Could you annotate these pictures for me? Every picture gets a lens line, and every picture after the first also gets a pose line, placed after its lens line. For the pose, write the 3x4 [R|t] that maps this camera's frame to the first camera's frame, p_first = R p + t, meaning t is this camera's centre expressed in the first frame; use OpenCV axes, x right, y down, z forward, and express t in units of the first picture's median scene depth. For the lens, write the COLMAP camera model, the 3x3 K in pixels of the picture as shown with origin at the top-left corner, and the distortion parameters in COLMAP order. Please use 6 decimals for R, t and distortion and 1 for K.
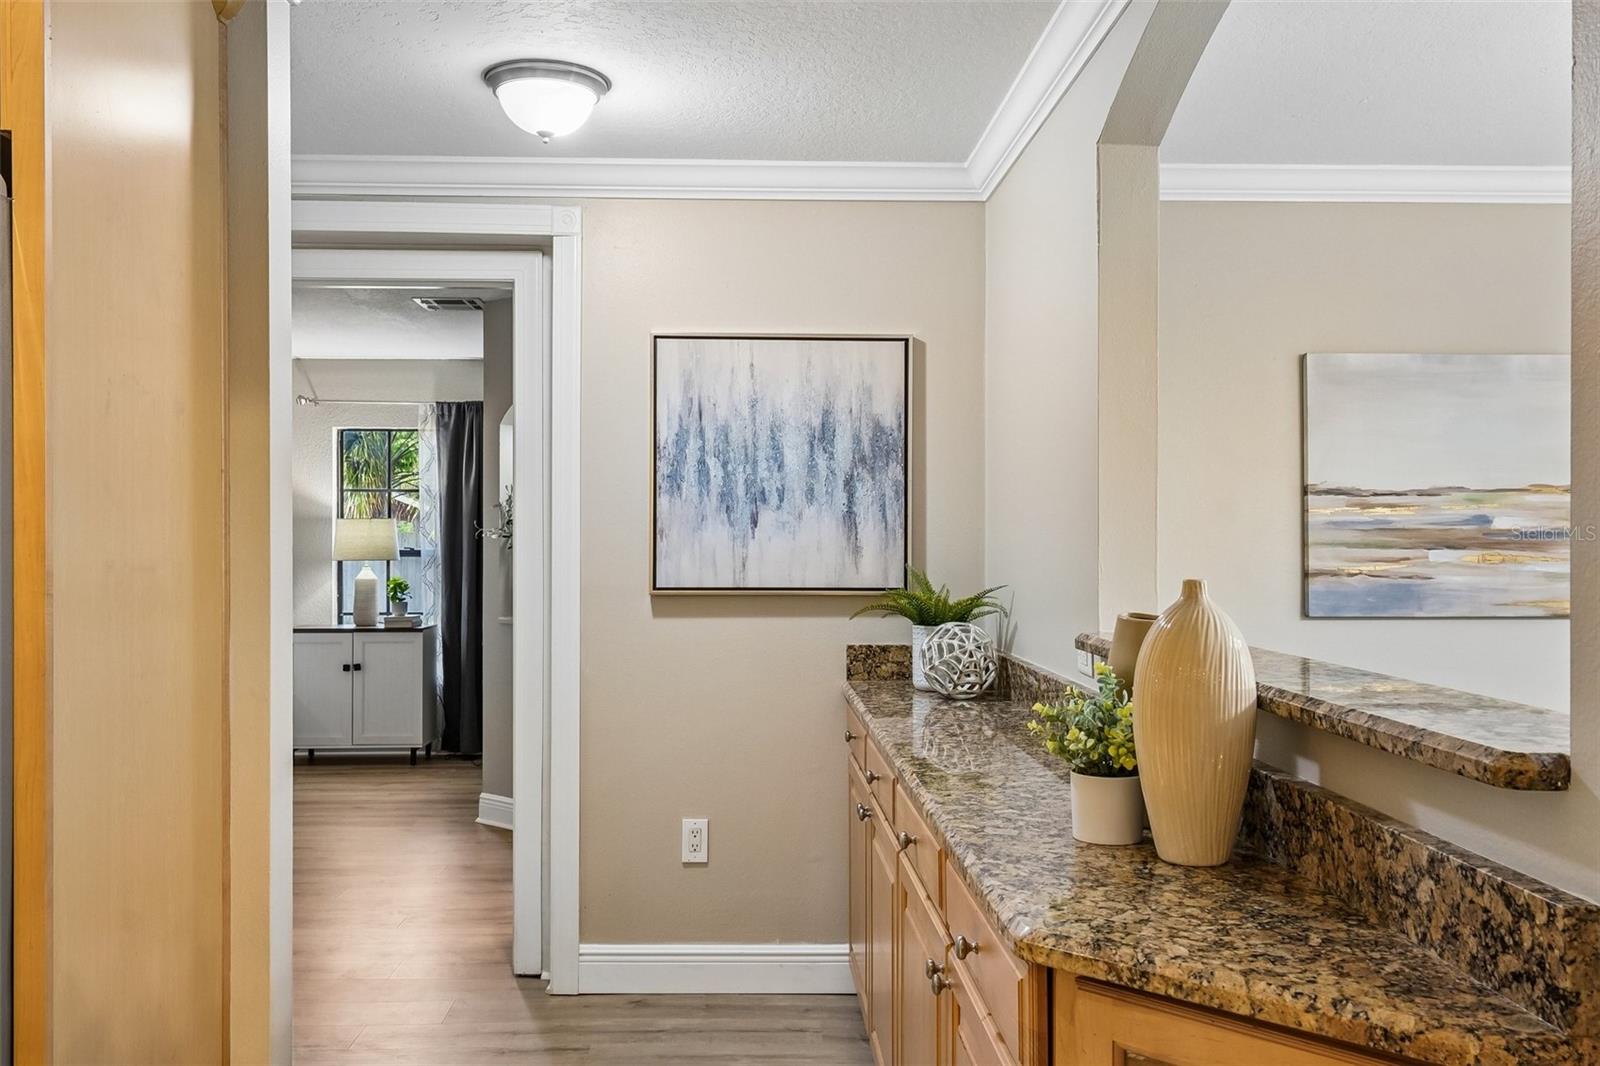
lens RADIAL K [[1356.2, 0, 796.2], [0, 1356.2, 542.8], [0, 0, 1]] dist [0.014889, -0.000378]
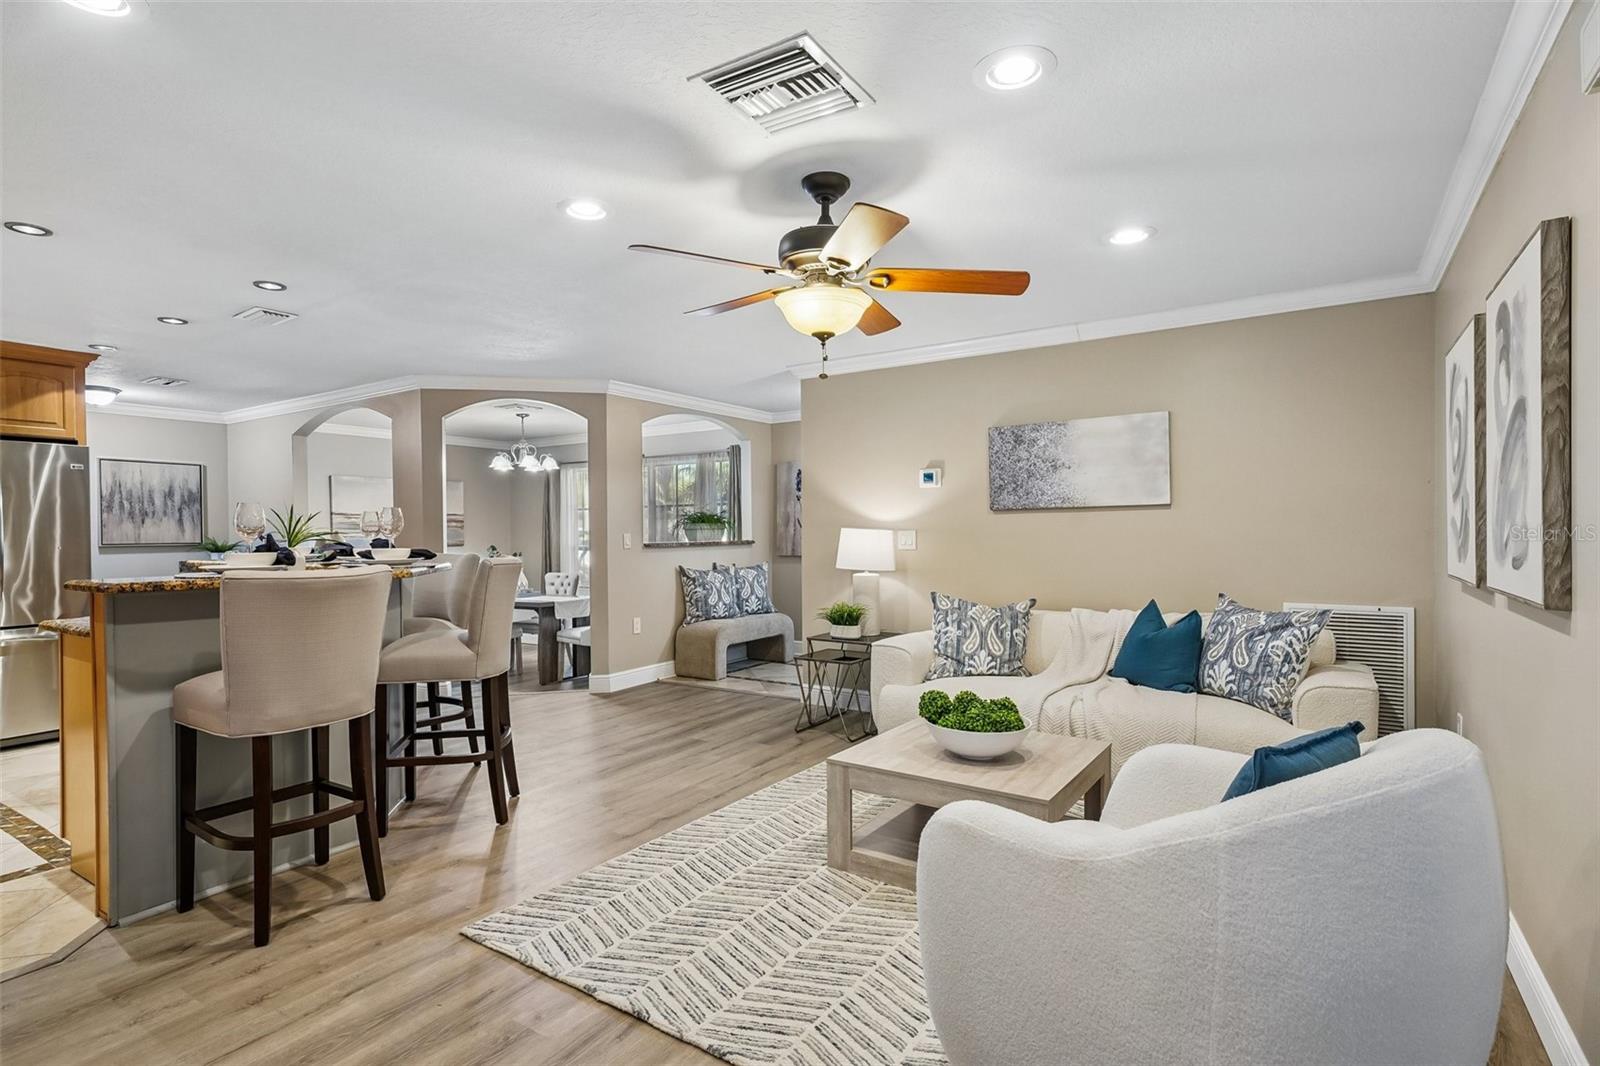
lens RADIAL K [[788.3, 0, 792.4], [0, 788.3, 538.0], [0, 0, 1]] dist [0.000510, 0.004071]
pose [[0.575971, -0.014344, 0.817344, -0.645696], [0.012812, 0.999882, 0.008519, 0.024422], [-0.817370, 0.005565, 0.576087, -1.228578]]
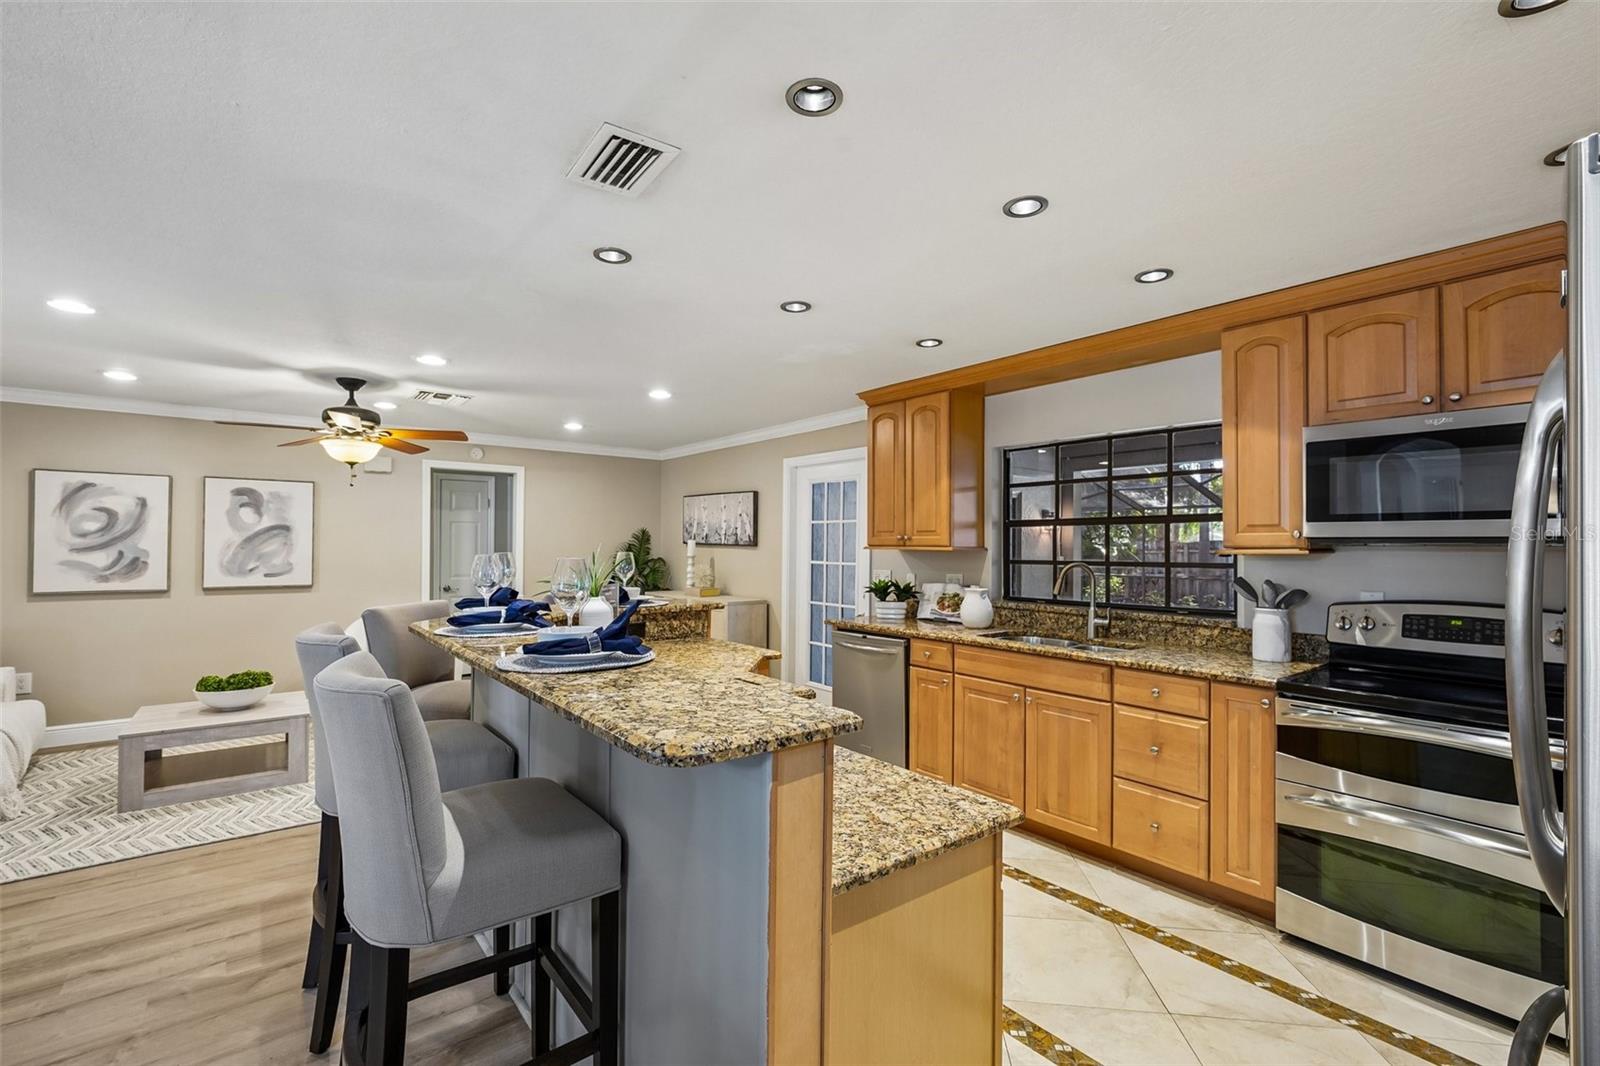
lens RADIAL K [[700.1, 0, 797.4], [0, 700.1, 540.5], [0, 0, 1]] dist [-0.006379, 0.002751]
pose [[-0.805282, -0.012188, -0.592767, 0.004460], [-0.009185, 0.999925, -0.008083, -0.017604], [0.592821, -0.001065, -0.805334, 0.425004]]
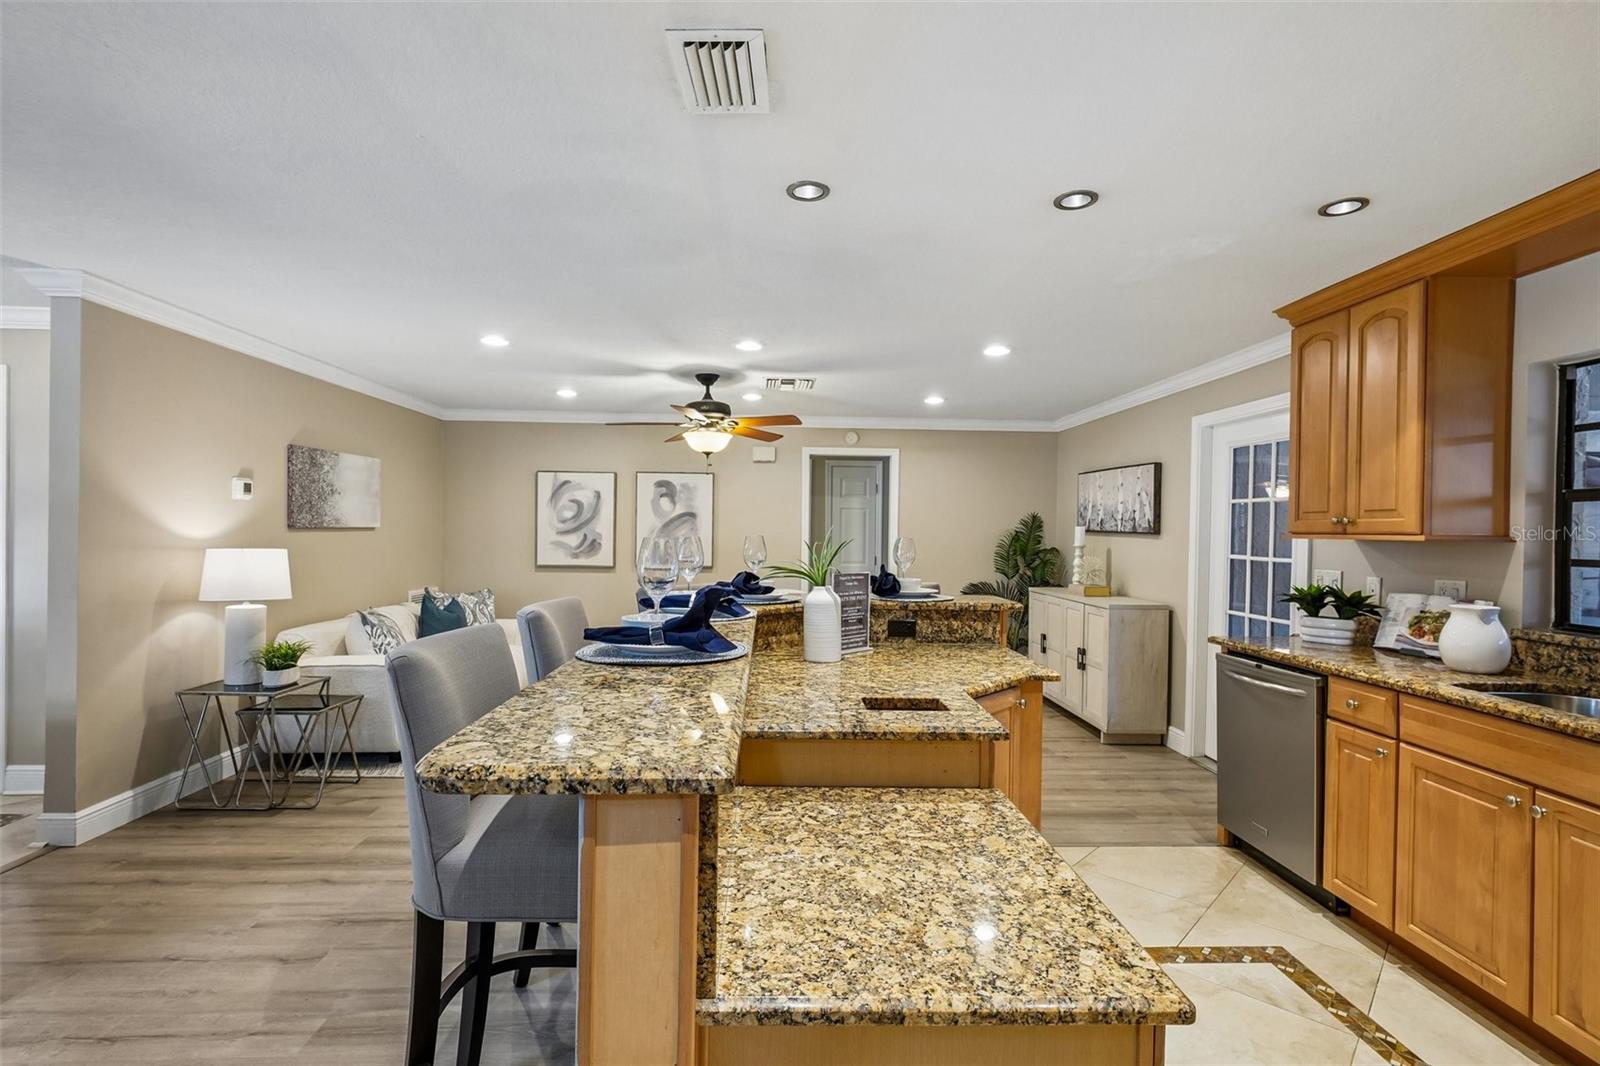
lens RADIAL K [[766.3, 0, 794.9], [0, 766.3, 539.6], [0, 0, 1]] dist [0.000094, 0.002439]
pose [[-0.999855, -0.015820, -0.006228, -0.220286], [-0.015897, 0.999796, 0.012438, -0.014245], [0.006030, 0.012535, -0.999903, 0.417365]]
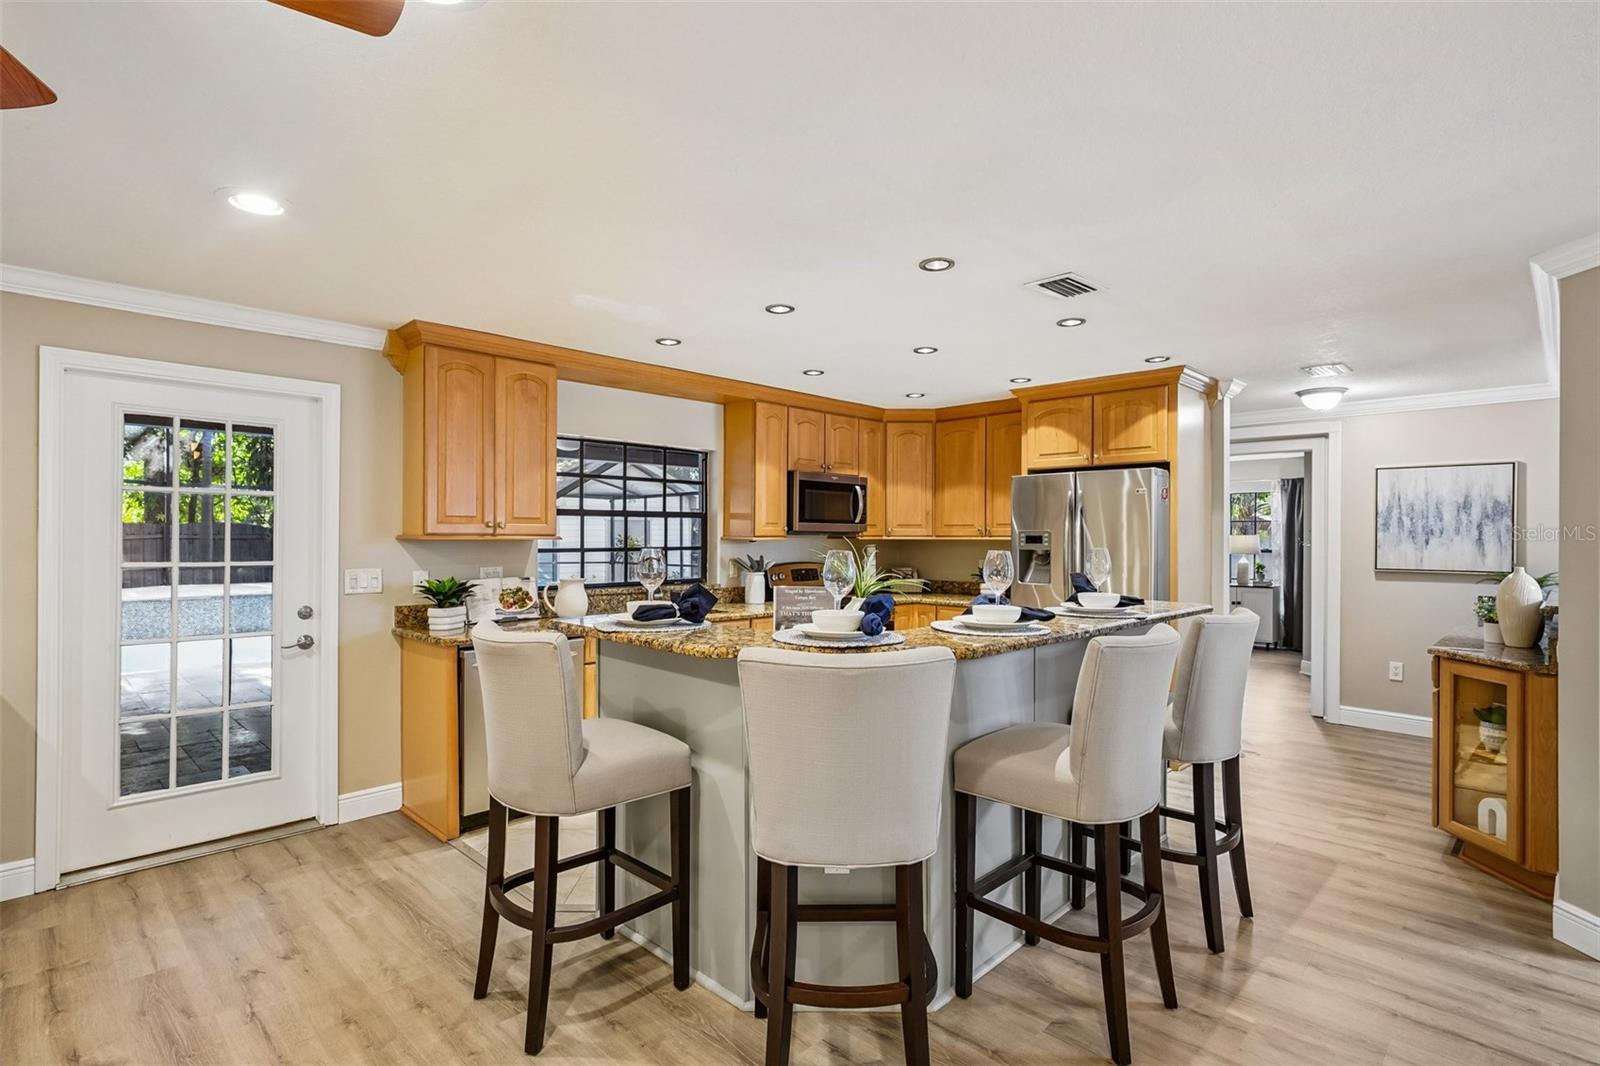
lens RADIAL K [[788.3, 0, 795.5], [0, 788.3, 534.0], [0, 0, 1]] dist [0.000510, 0.004071]
pose [[0.686562, -0.000414, -0.727071, 0.220061], [-0.005405, 0.999969, -0.005673, -0.016907], [0.727051, 0.007825, 0.686538, -0.786764]]
